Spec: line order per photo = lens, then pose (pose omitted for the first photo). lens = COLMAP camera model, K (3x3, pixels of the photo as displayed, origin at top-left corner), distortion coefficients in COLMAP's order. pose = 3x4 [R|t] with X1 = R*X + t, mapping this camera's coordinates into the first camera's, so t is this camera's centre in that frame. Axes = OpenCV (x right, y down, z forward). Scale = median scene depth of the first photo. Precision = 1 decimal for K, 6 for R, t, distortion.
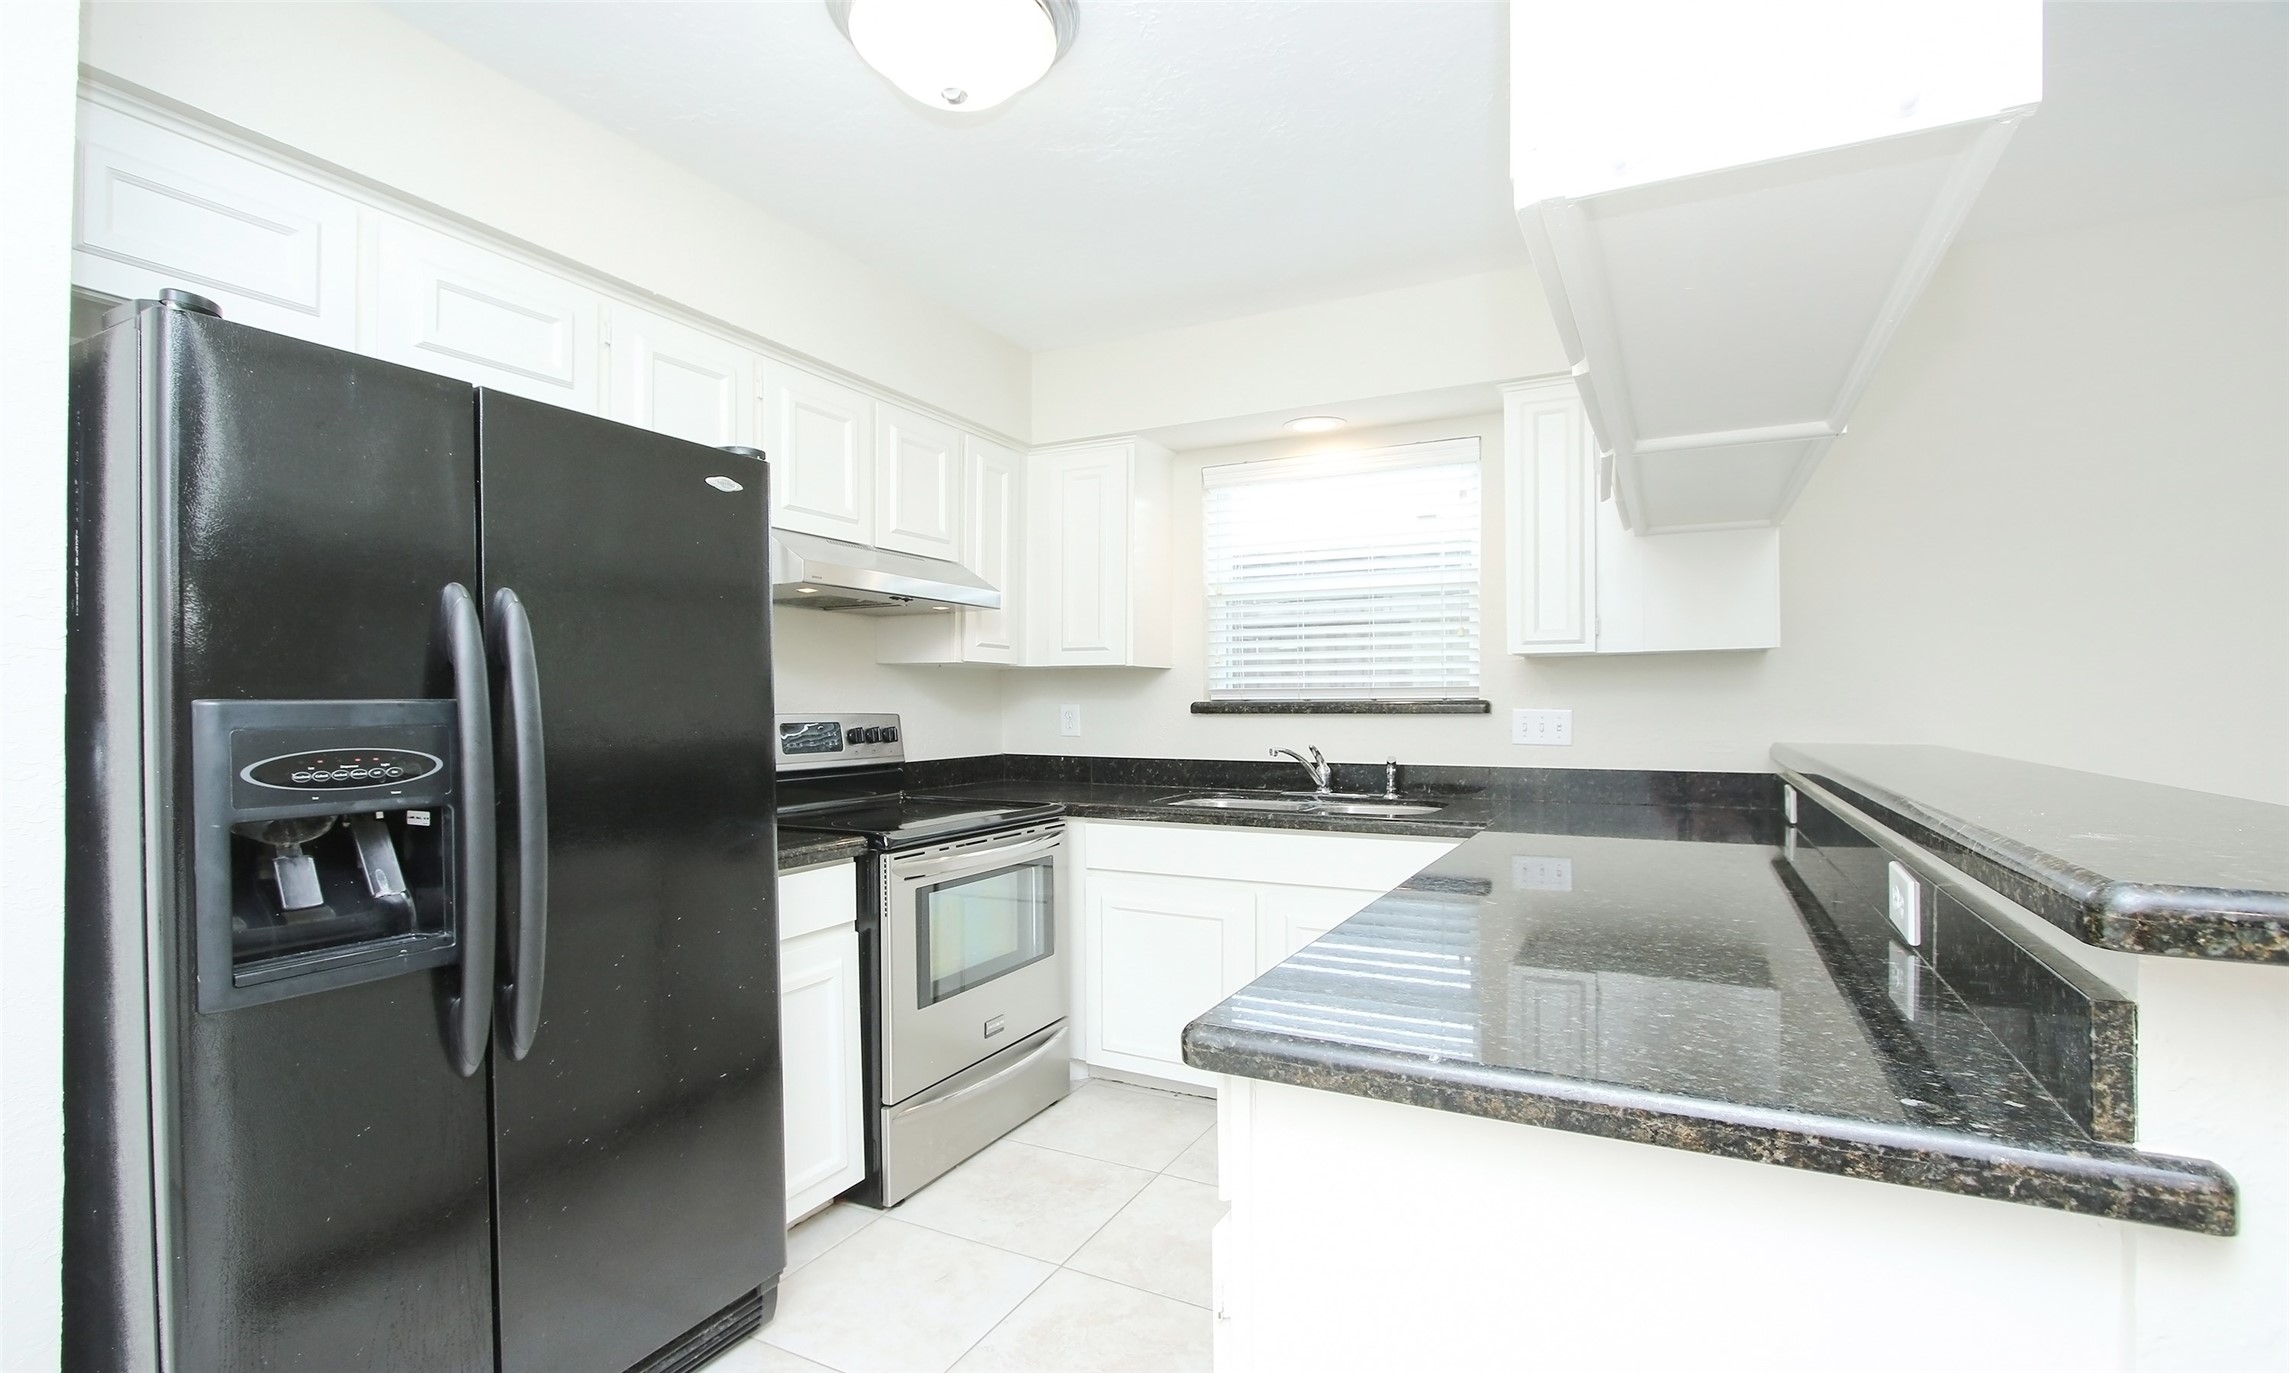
lens RADIAL K [[1043.7, 0, 1126.8], [0, 1043.7, 694.4], [0, 0, 1]] dist [-0.024220, 0.003714]
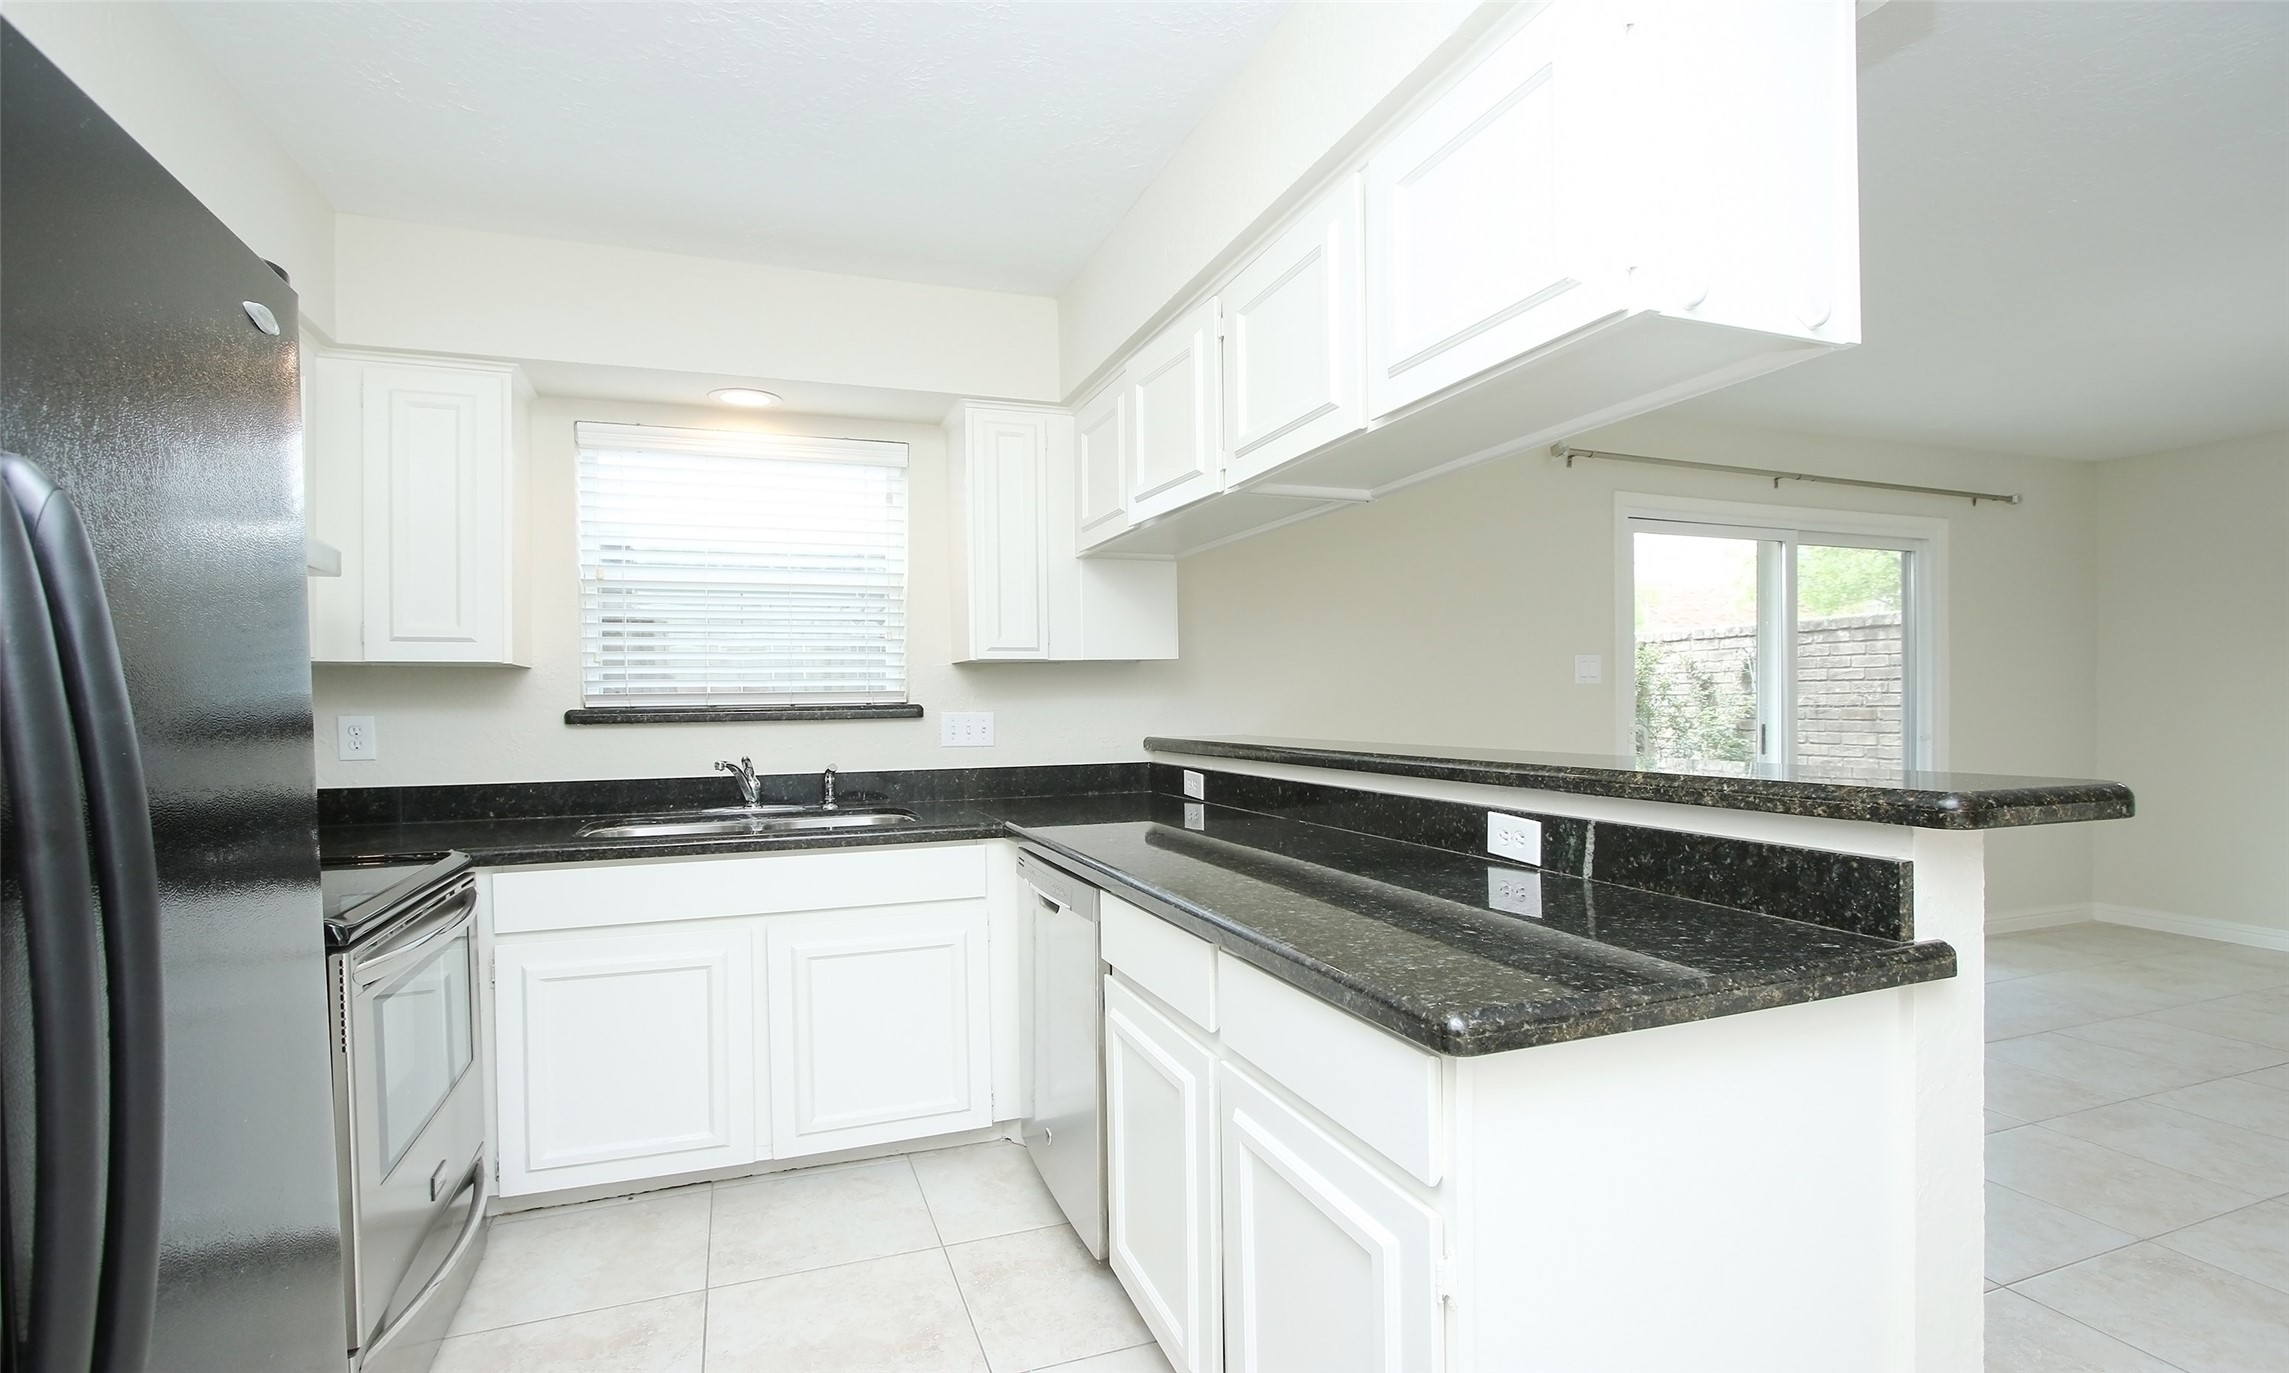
lens RADIAL K [[1043.7, 0, 1126.3], [0, 1043.7, 696.1], [0, 0, 1]] dist [-0.024220, 0.003714]
pose [[0.672404, -0.001638, 0.740183, -0.264665], [0.006047, 0.999976, -0.003280, 0.001816], [-0.740160, 0.006681, 0.672398, 0.162821]]
